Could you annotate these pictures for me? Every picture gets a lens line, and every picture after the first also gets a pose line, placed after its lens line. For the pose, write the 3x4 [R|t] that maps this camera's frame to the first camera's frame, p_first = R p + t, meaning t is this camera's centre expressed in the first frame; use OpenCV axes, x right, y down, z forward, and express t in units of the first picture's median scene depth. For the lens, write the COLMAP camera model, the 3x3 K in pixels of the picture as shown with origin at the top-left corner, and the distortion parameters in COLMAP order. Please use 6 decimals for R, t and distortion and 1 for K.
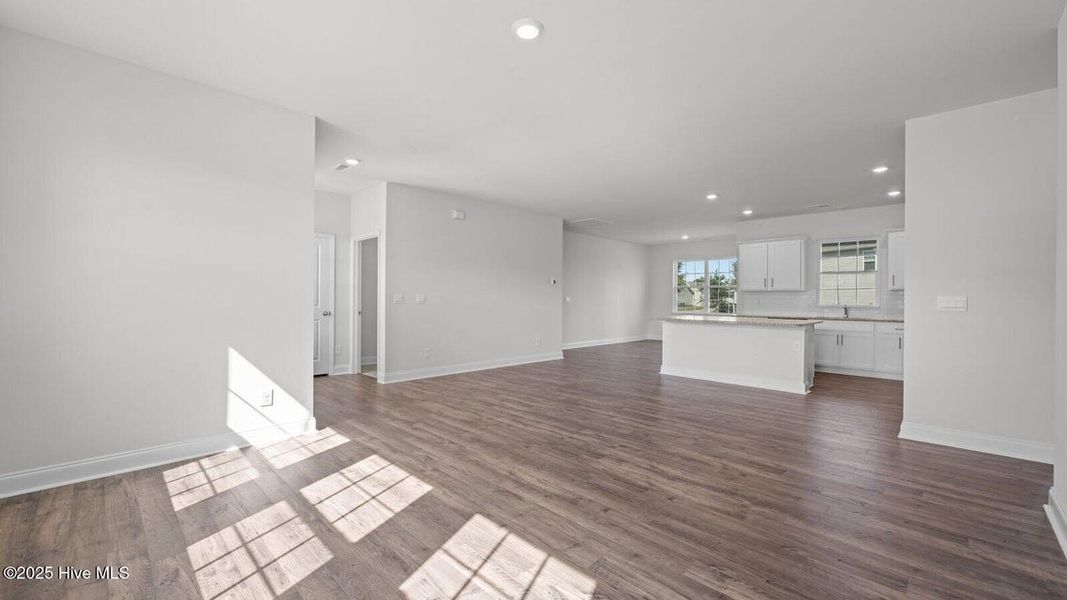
lens RADIAL K [[424.7, 0, 533.5], [0, 424.7, 300.0], [0, 0, 1]] dist [-0.001122, 0.000133]
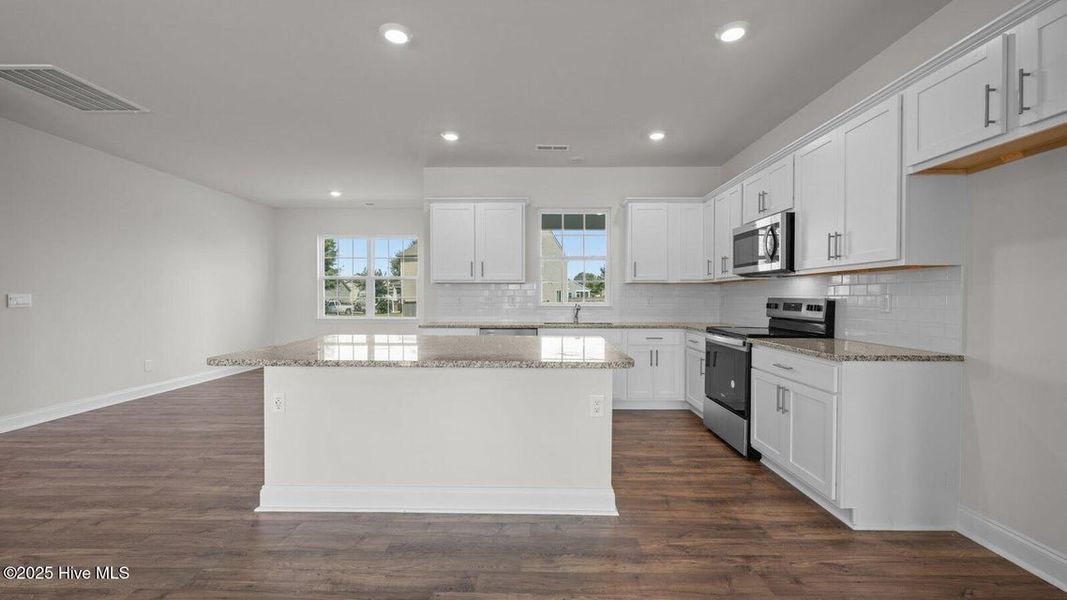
lens RADIAL K [[424.7, 0, 533.5], [0, 424.7, 300.0], [0, 0, 1]] dist [-0.001122, 0.000133]
pose [[0.718958, -0.011914, 0.694951, 0.188181], [0.007554, 0.999928, 0.009328, -0.001646], [-0.695013, -0.001457, 0.718996, 0.505020]]
